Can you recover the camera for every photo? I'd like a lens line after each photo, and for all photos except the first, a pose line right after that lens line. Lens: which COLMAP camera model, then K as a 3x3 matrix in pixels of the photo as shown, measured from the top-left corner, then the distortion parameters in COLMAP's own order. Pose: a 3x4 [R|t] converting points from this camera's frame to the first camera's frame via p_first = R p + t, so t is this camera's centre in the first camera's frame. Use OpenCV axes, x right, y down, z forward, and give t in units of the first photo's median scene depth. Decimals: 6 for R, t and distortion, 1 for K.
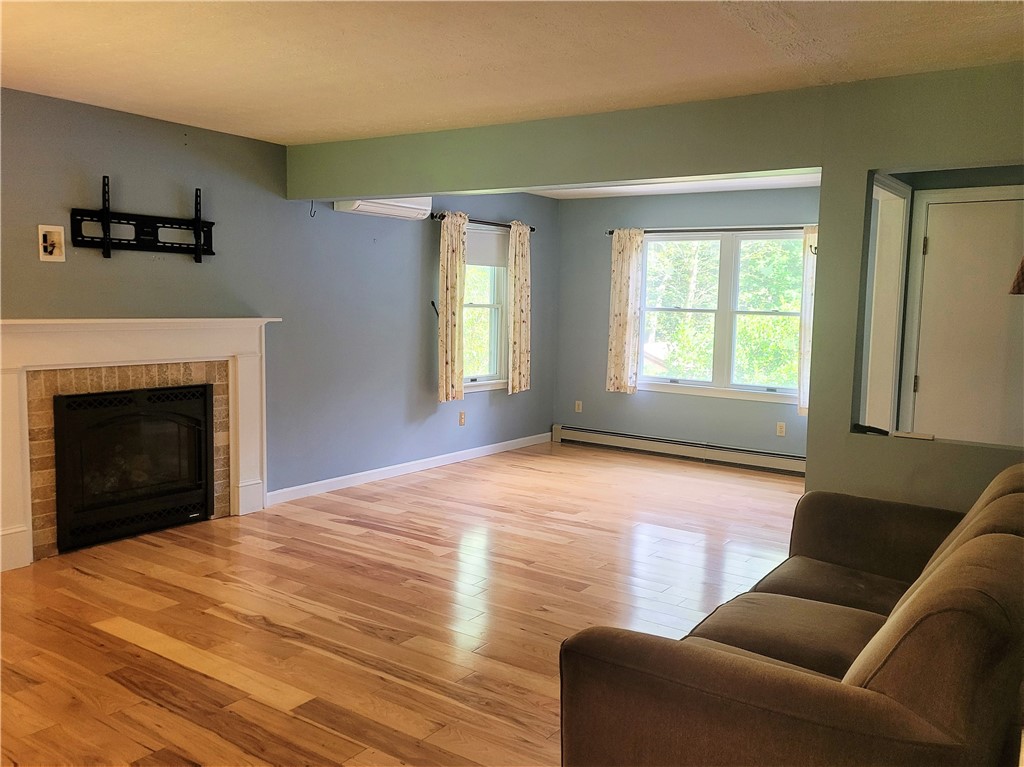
lens RADIAL K [[843.6, 0, 523.8], [0, 843.6, 376.9], [0, 0, 1]] dist [0.029354, 0.001590]
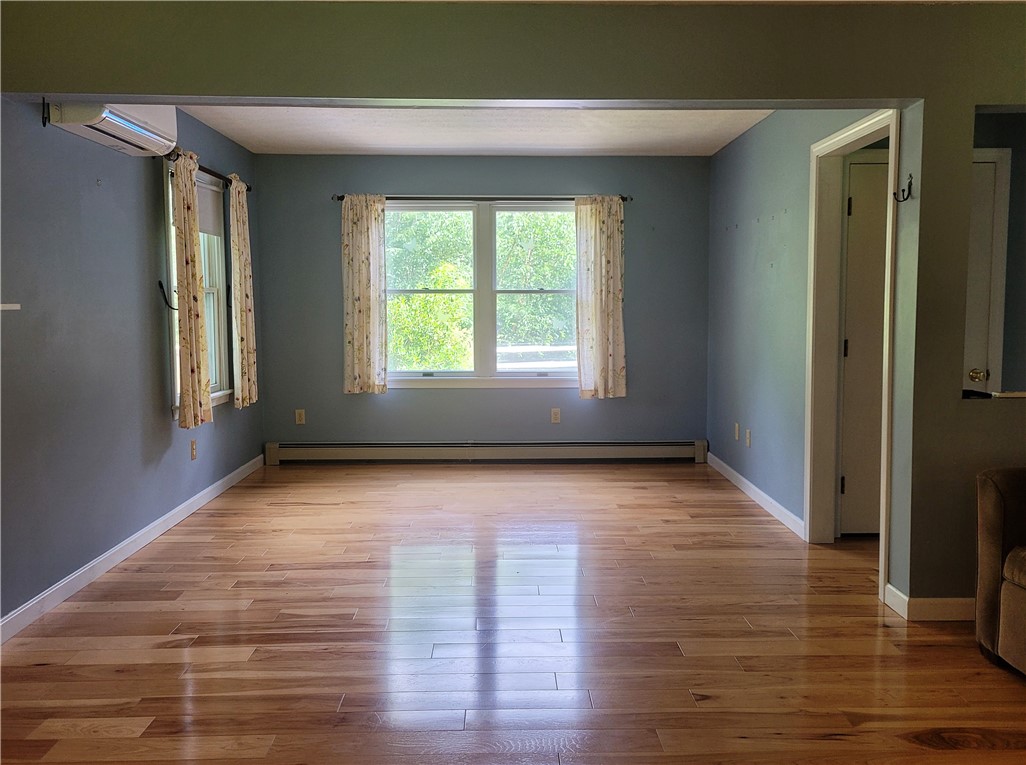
lens RADIAL K [[835.3, 0, 515.7], [0, 835.3, 357.2], [0, 0, 1]] dist [0.025343, -0.001518]
pose [[0.810854, -0.065314, 0.581592, -0.366010], [0.077277, 0.997001, 0.004225, -0.013534], [-0.580124, 0.041518, 0.813470, 0.390299]]
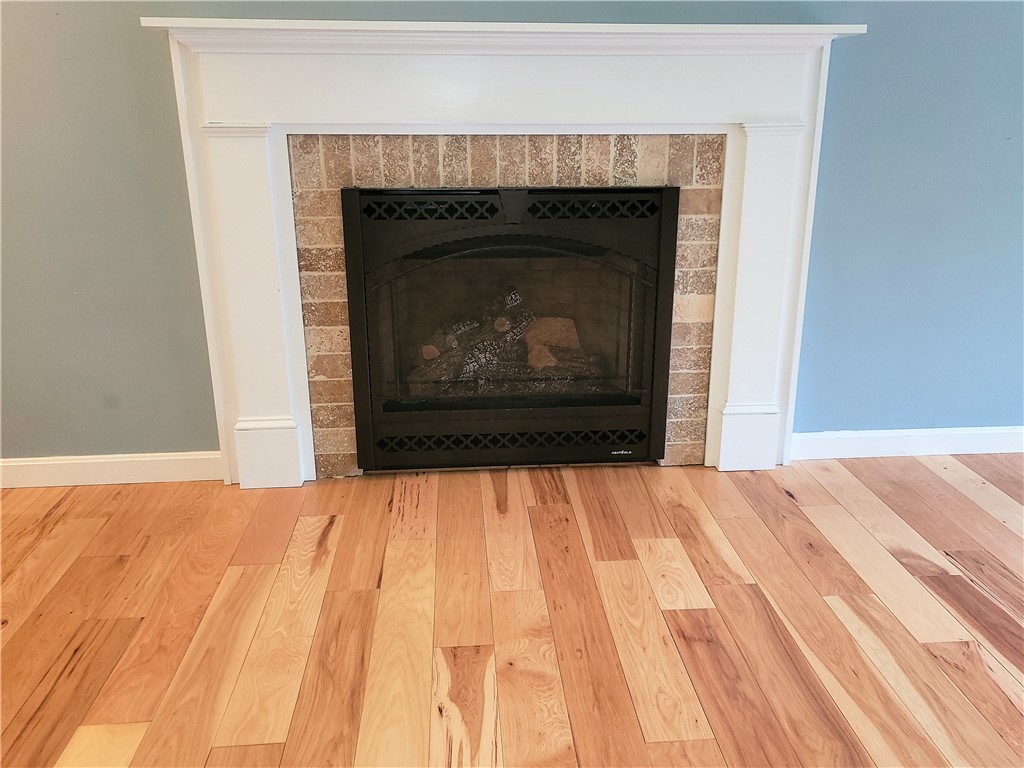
lens RADIAL K [[843.6, 0, 523.8], [0, 843.6, 377.4], [0, 0, 1]] dist [0.029354, 0.001590]
pose [[0.636595, 0.211150, -0.741730, -0.063666], [-0.057245, 0.972073, 0.227591, 0.009131], [0.769071, -0.102423, 0.630904, 0.645597]]
